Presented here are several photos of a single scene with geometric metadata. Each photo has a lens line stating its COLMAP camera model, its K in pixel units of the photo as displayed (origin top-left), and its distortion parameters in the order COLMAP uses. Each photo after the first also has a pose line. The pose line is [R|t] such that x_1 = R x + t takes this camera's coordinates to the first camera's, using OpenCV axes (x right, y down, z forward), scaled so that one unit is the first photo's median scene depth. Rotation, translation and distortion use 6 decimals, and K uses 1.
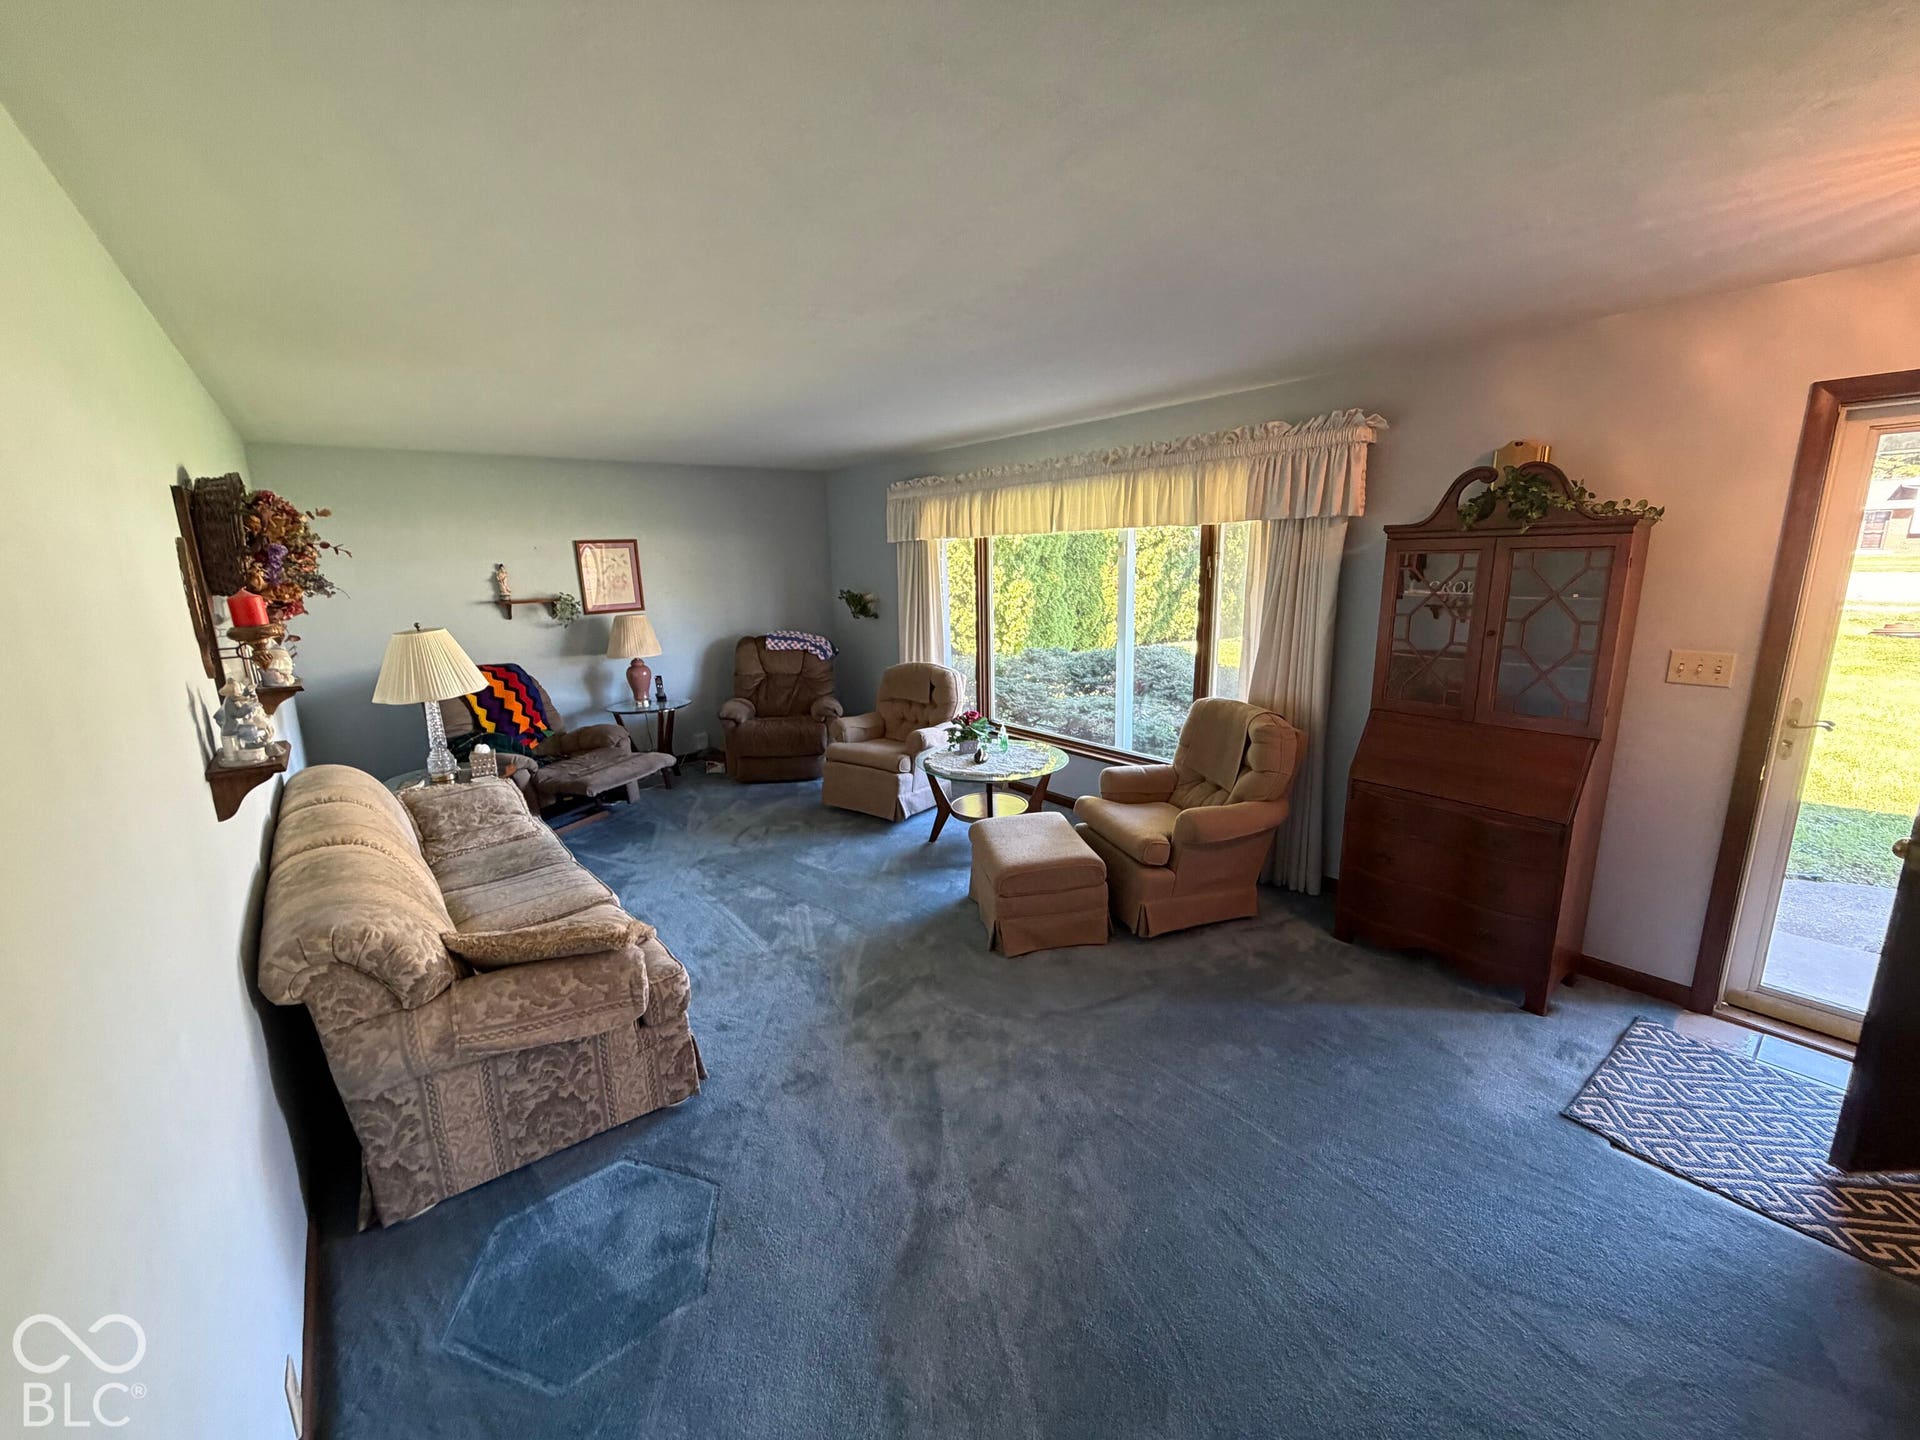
lens RADIAL K [[767.3, 0, 952.3], [0, 767.3, 718.4], [0, 0, 1]] dist [-0.001547, -0.000510]
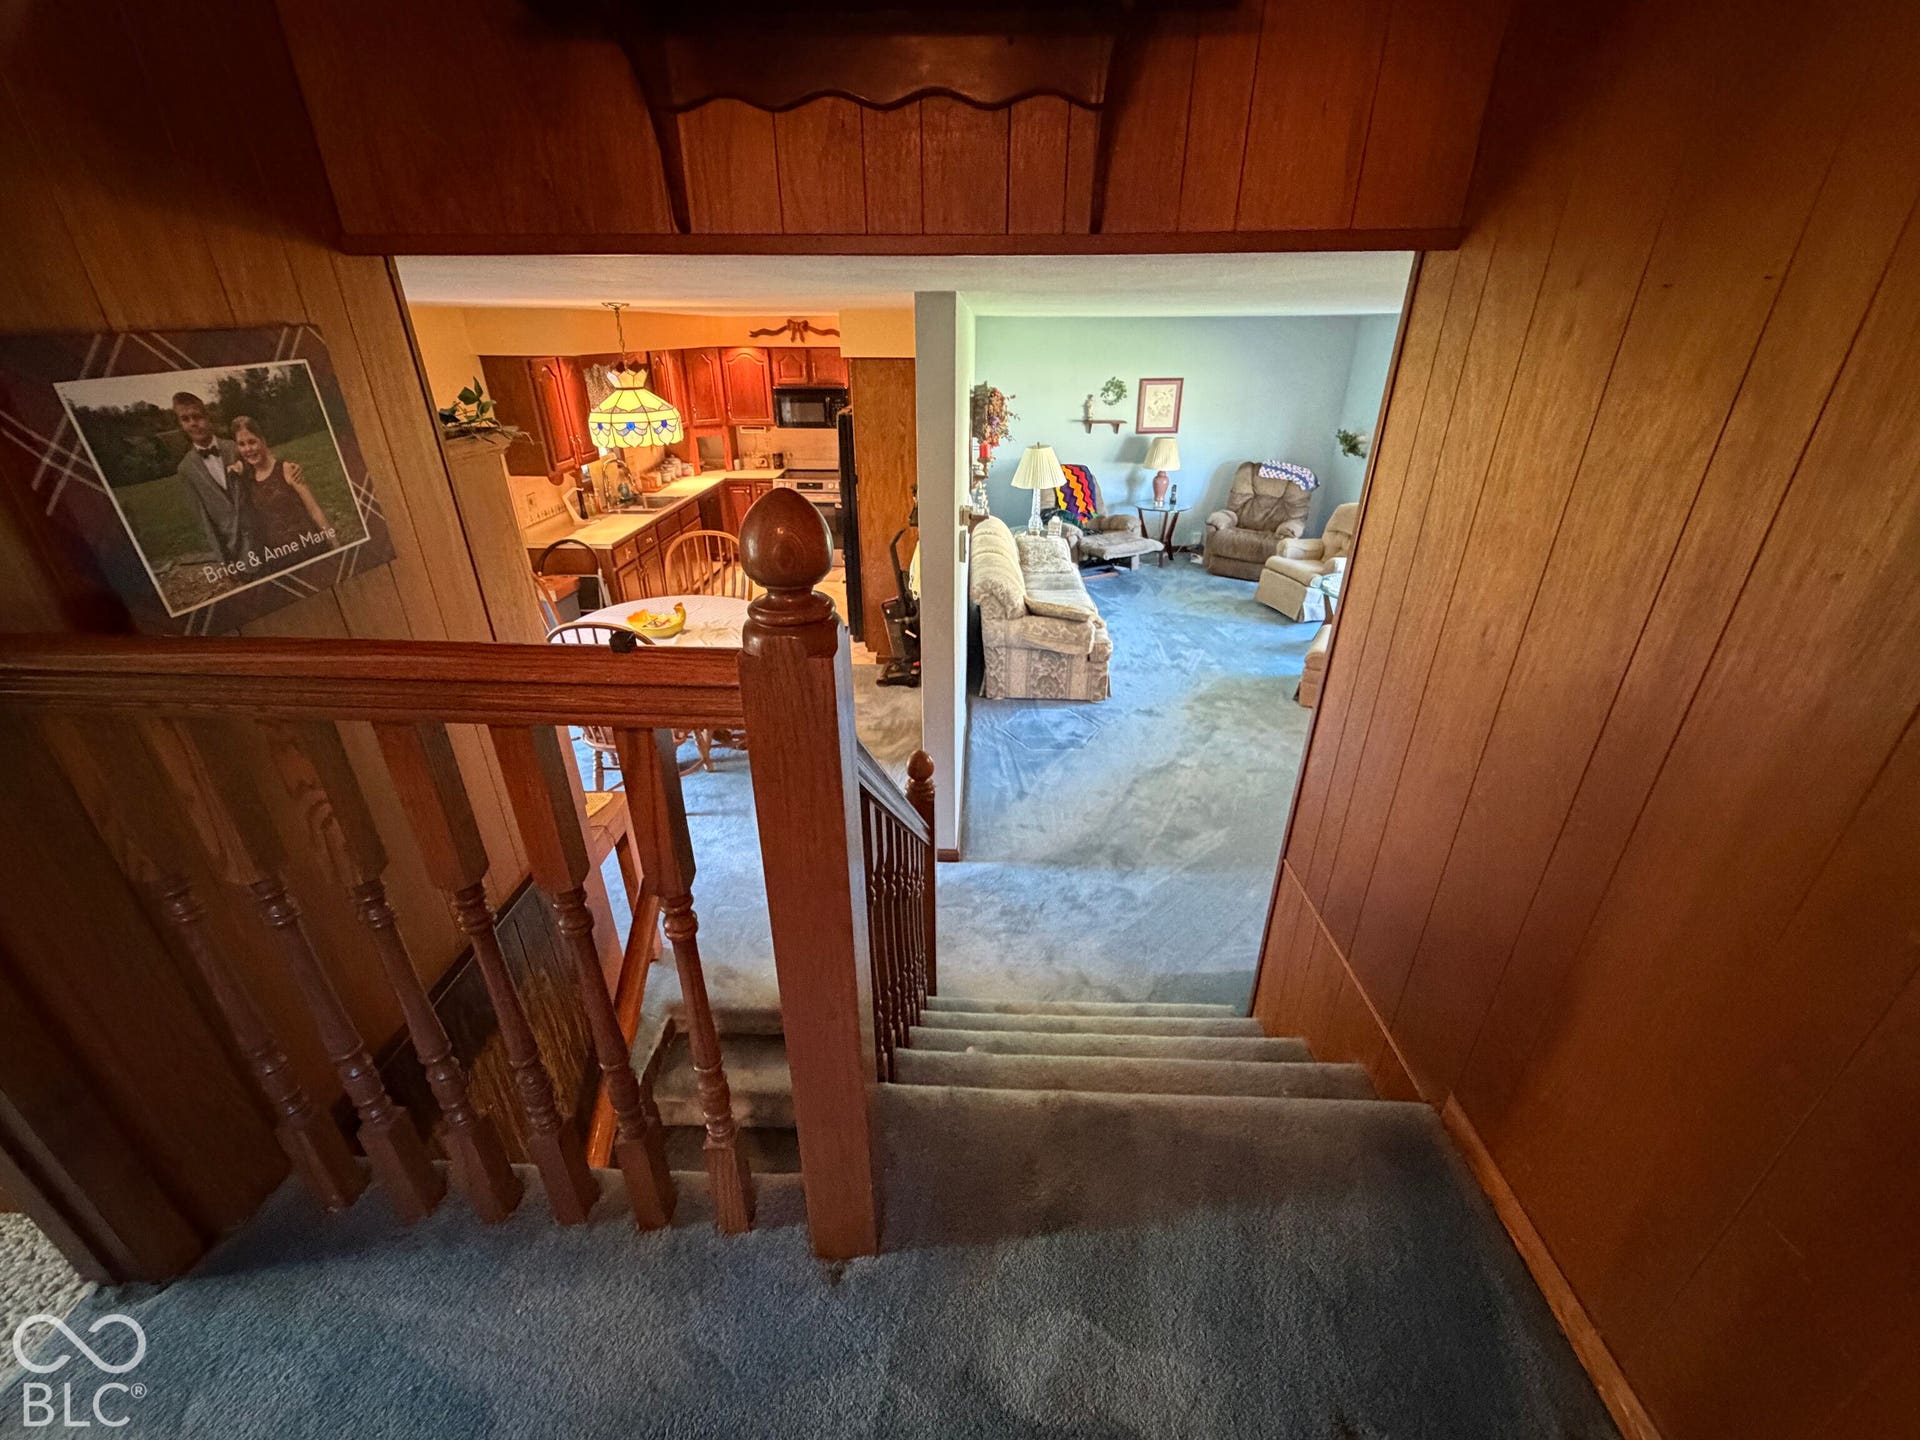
lens RADIAL K [[767.3, 0, 952.3], [0, 767.3, 718.4], [0, 0, 1]] dist [-0.001547, -0.000510]
pose [[0.757943, 0.312047, -0.572842, 0.334512], [-0.152810, 0.938661, 0.309134, -0.036873], [0.634169, -0.146770, 0.759136, -0.517219]]
